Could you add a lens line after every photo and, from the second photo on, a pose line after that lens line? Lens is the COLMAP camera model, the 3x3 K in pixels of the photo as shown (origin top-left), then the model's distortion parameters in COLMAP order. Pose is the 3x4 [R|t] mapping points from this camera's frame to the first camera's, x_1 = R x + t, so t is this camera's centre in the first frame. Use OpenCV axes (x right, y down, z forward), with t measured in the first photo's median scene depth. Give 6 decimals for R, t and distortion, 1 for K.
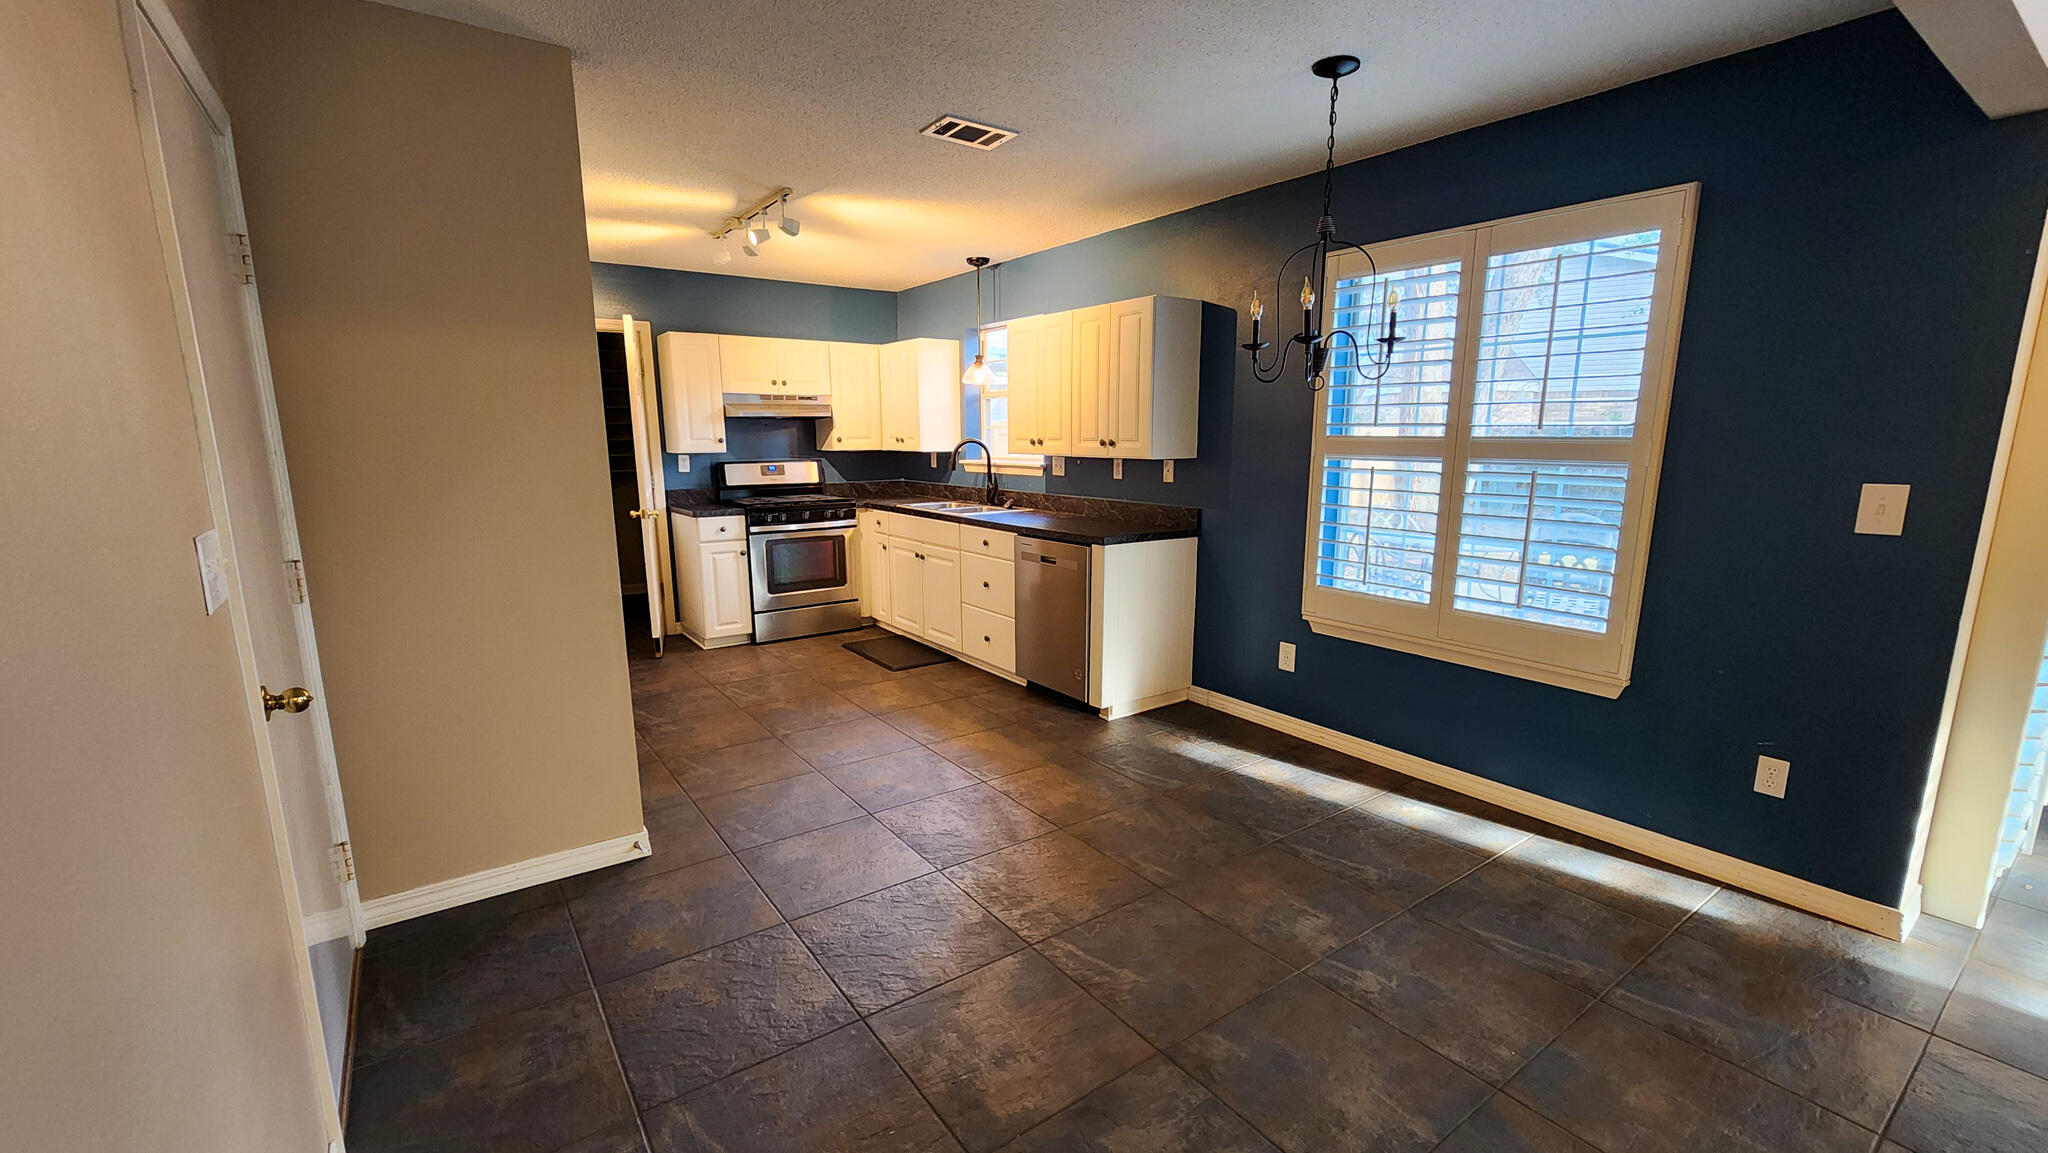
lens RADIAL K [[849.8, 0, 979.9], [0, 849.8, 591.0], [0, 0, 1]] dist [0.001232, -0.000929]
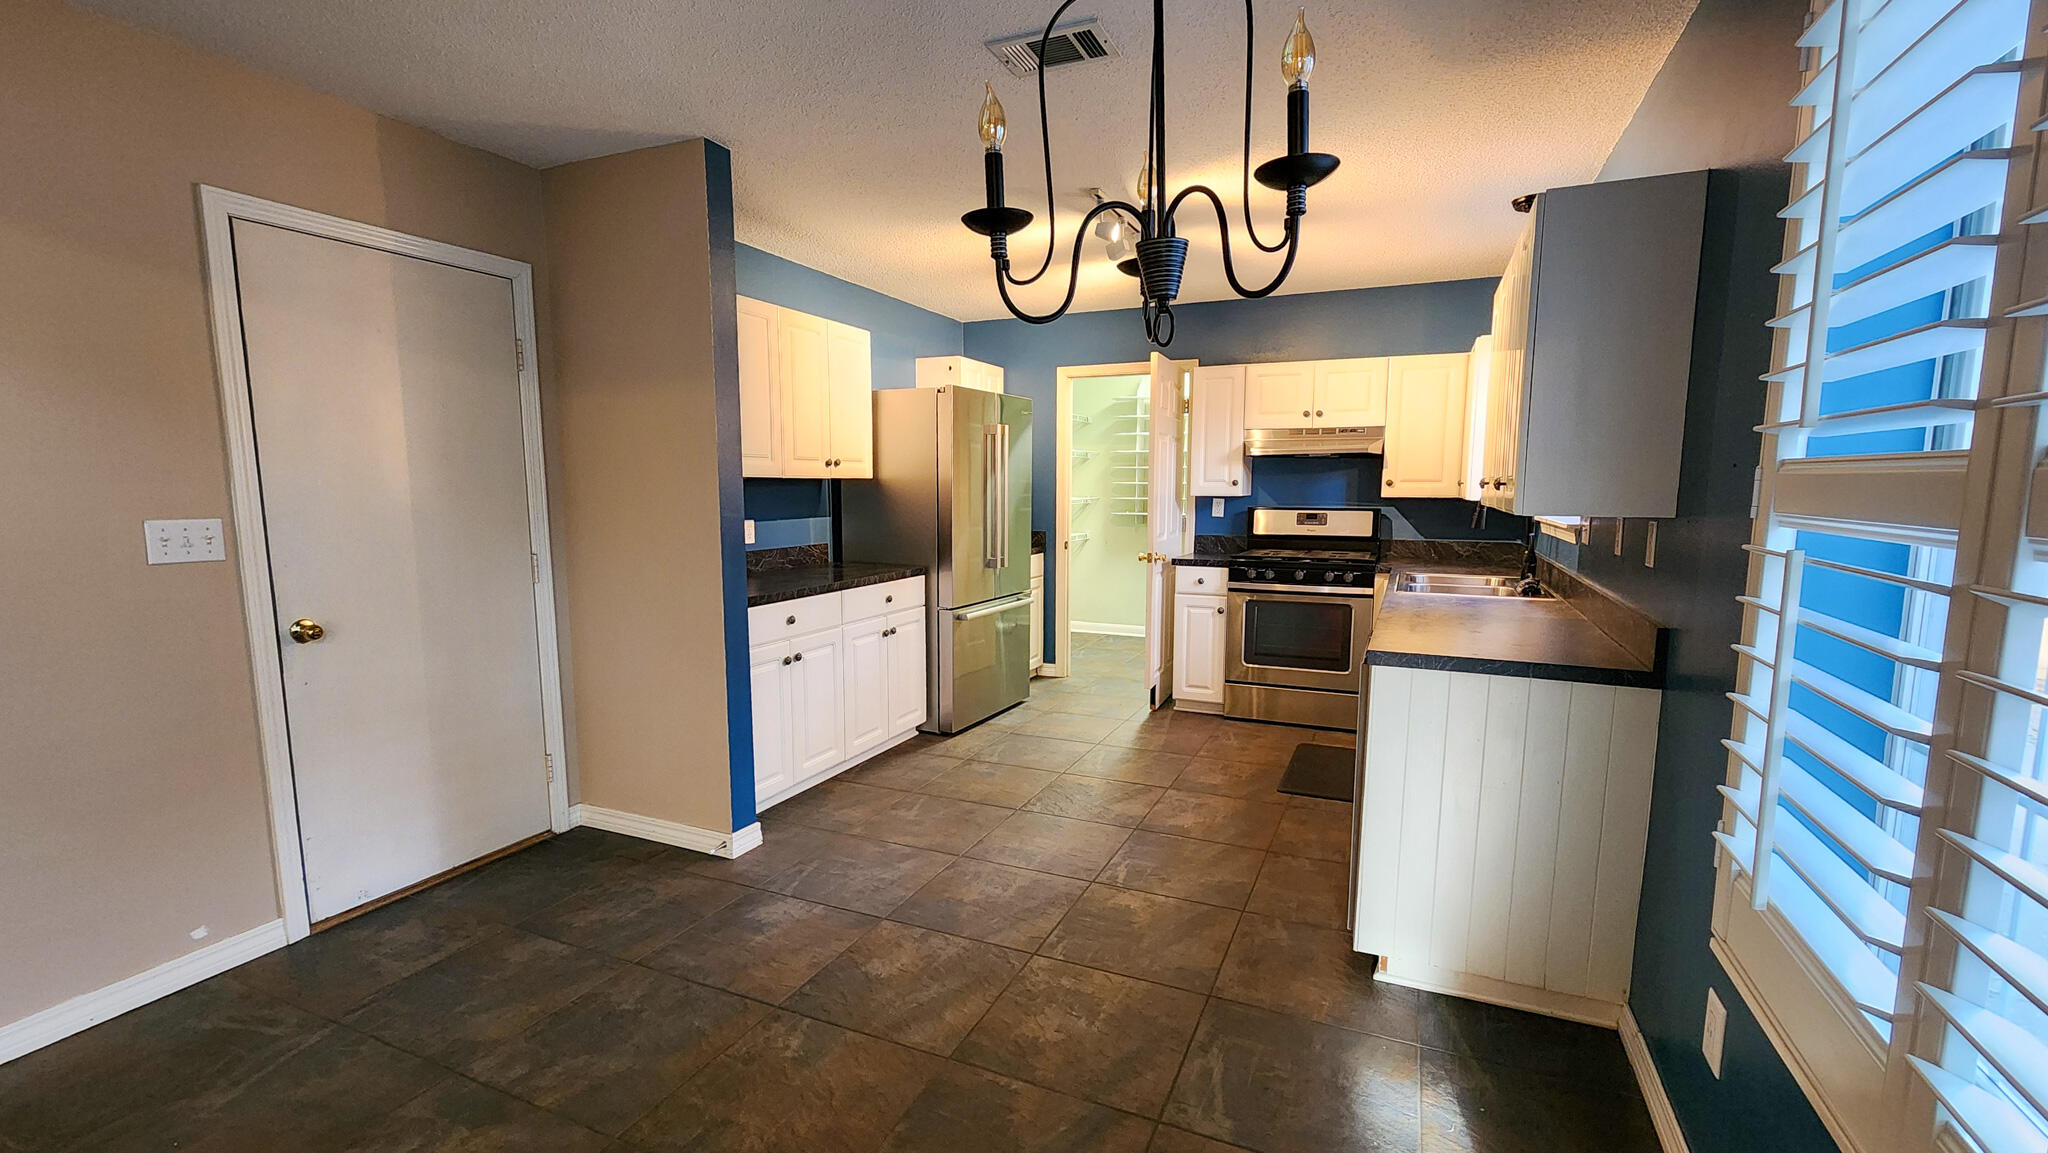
lens RADIAL K [[849.8, 0, 997.2], [0, 849.8, 585.4], [0, 0, 1]] dist [0.001232, -0.000929]
pose [[0.525820, 0.107800, -0.843737, 0.317475], [-0.159329, 0.986862, 0.026792, -0.053957], [0.835540, 0.120344, 0.536088, 0.321341]]
